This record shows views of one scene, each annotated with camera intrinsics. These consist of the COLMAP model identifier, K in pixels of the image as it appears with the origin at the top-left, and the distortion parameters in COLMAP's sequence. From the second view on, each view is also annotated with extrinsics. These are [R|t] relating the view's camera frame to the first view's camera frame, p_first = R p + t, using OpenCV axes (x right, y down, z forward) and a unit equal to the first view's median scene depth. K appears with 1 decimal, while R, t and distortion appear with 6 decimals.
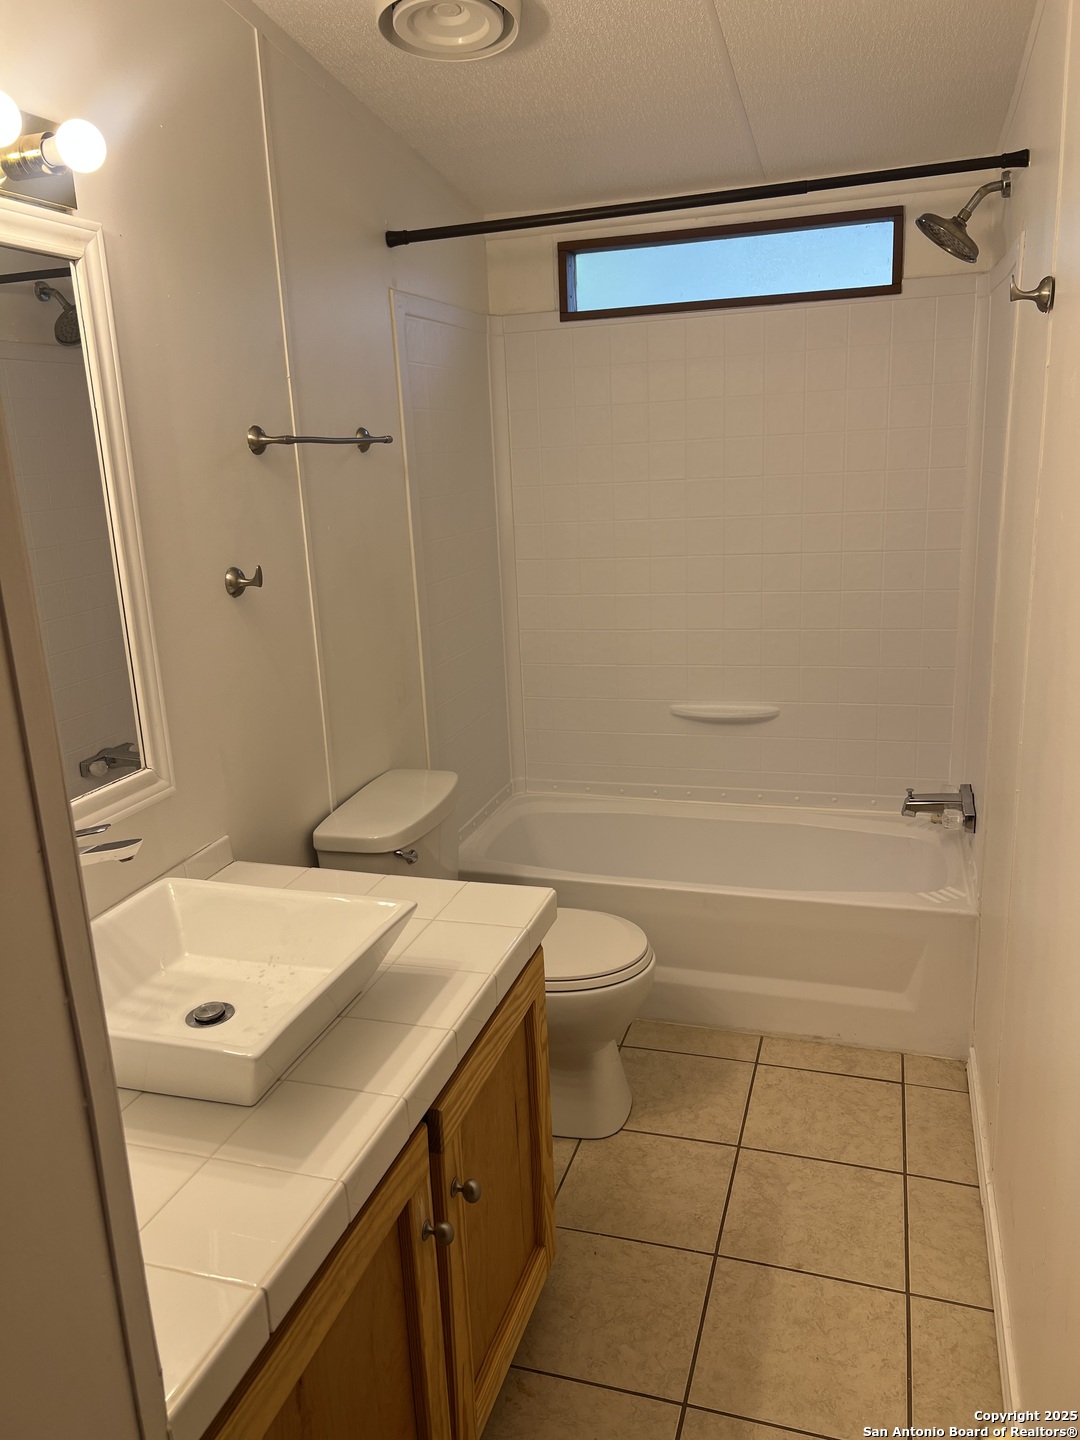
lens RADIAL K [[1081.9, 0, 527.7], [0, 1081.9, 706.5], [0, 0, 1]] dist [0.068985, -0.092539]
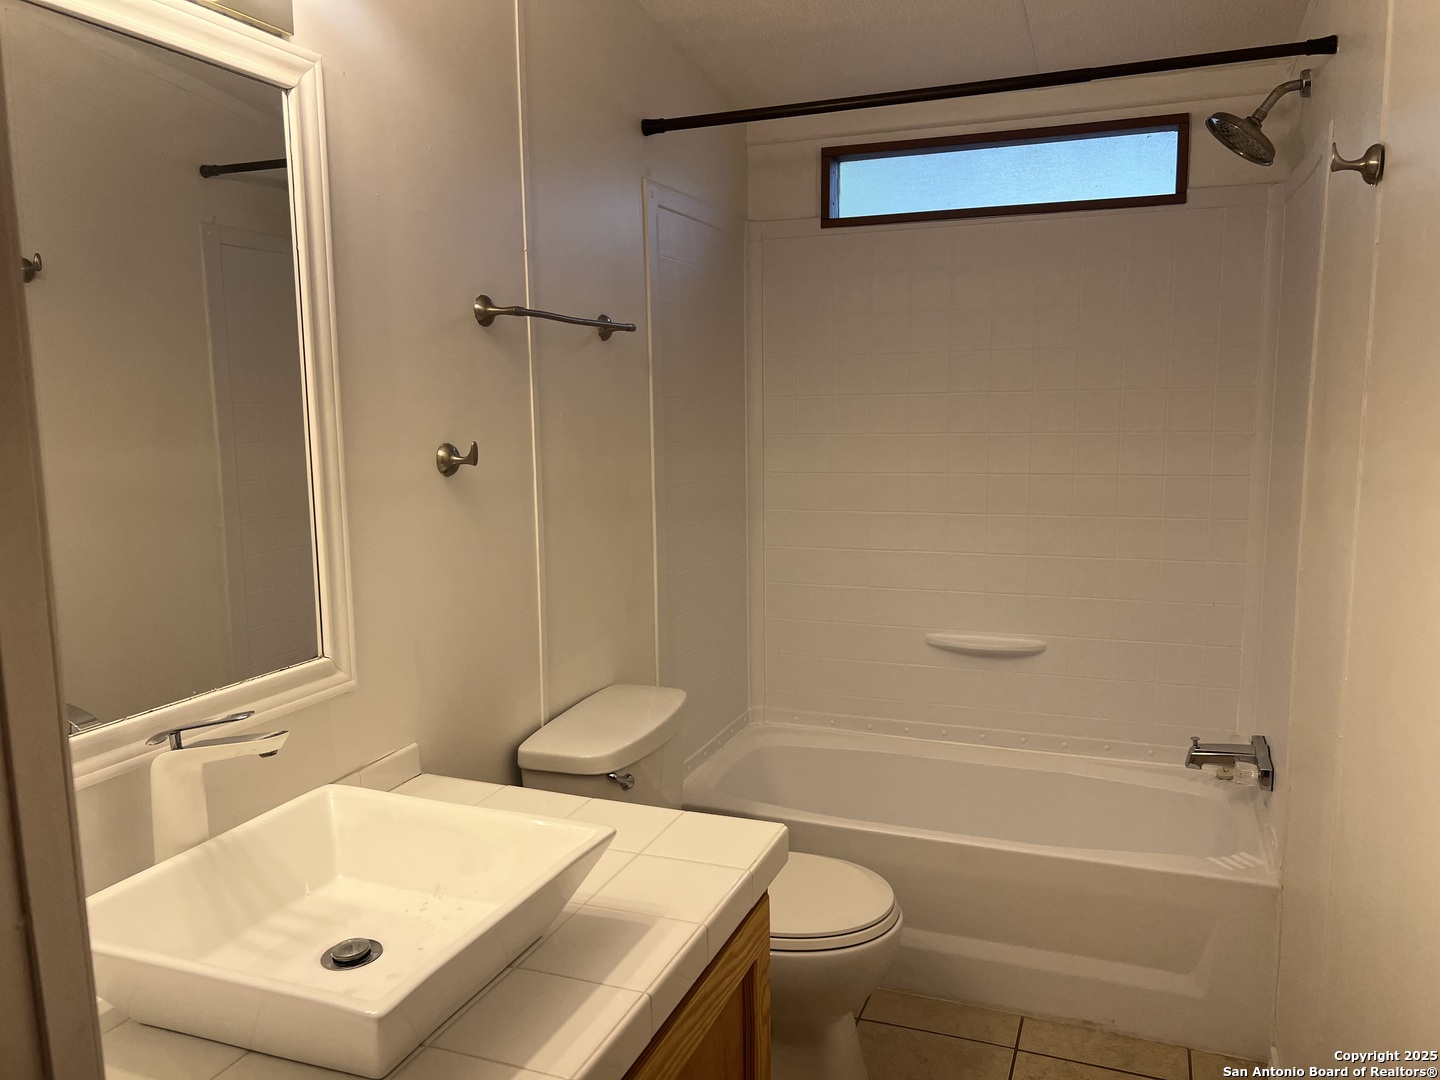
lens RADIAL K [[1081.9, 0, 731.7], [0, 1081.9, 537.3], [0, 0, 1]] dist [0.068985, -0.092539]
pose [[0.998094, 0.042129, -0.045097, 0.008734], [-0.046517, 0.993785, -0.101131, 0.027332], [0.040557, 0.103036, 0.993850, 0.107826]]
